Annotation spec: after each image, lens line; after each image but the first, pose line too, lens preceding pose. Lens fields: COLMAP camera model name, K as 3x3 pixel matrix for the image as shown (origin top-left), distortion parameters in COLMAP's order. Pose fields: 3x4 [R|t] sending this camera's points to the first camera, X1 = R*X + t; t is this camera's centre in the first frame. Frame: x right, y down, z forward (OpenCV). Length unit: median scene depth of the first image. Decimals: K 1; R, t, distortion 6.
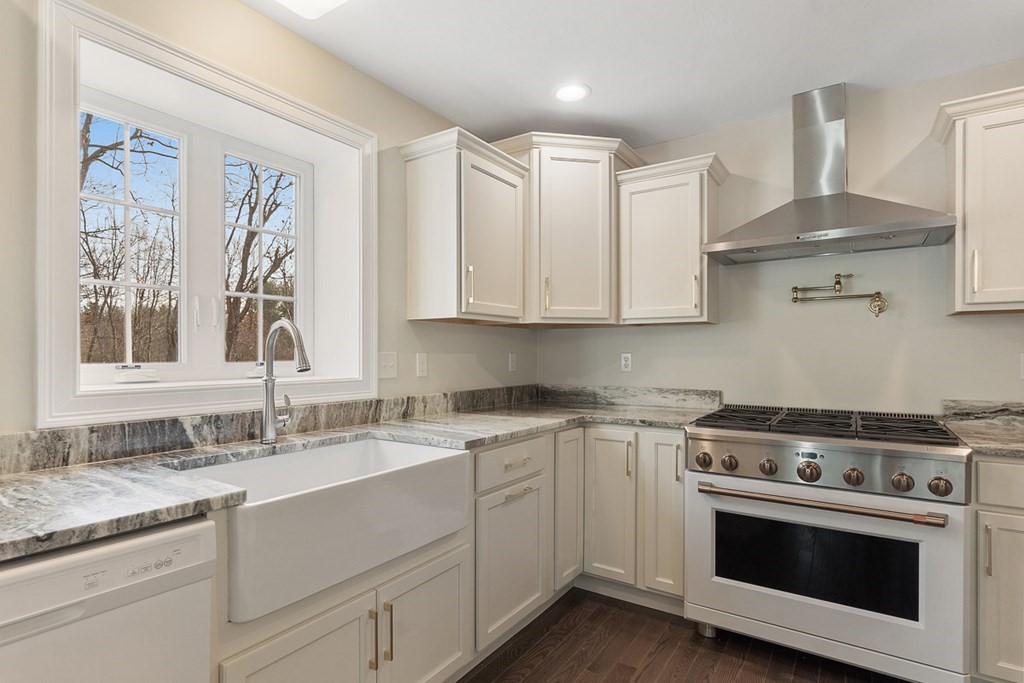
lens RADIAL K [[530.9, 0, 509.0], [0, 530.9, 349.1], [0, 0, 1]] dist [0.004164, 0.000353]
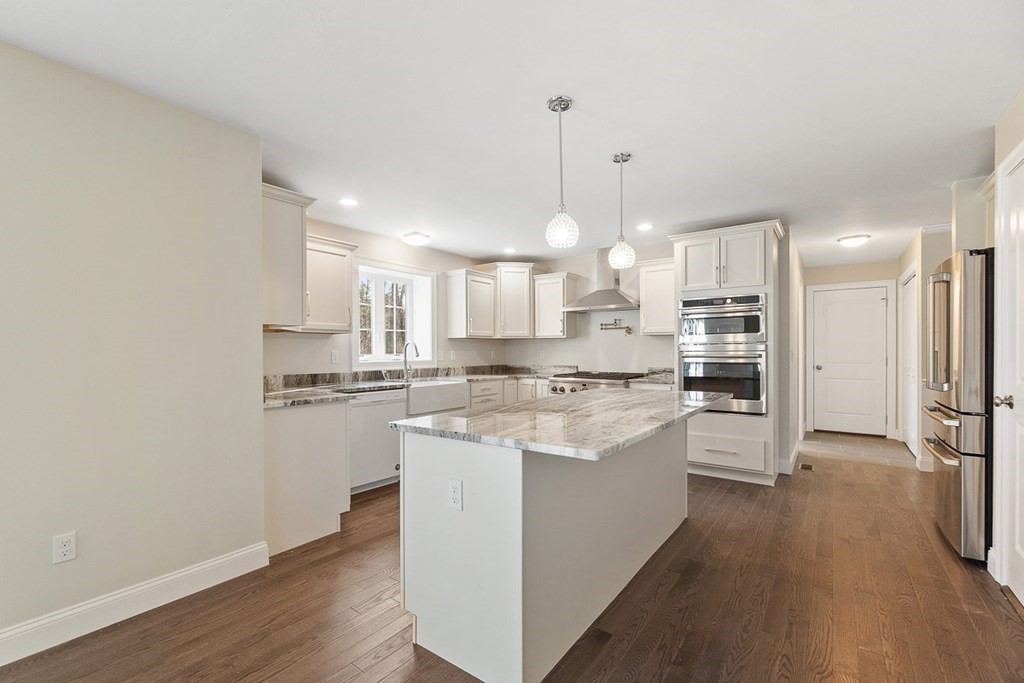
lens RADIAL K [[457.8, 0, 514.4], [0, 457.8, 349.8], [0, 0, 1]] dist [-0.003444, -0.000103]
pose [[0.999309, -0.005280, -0.036784, 0.219021], [0.005529, 0.999962, 0.006666, -0.011249], [0.036747, -0.006865, 0.999301, -1.235087]]
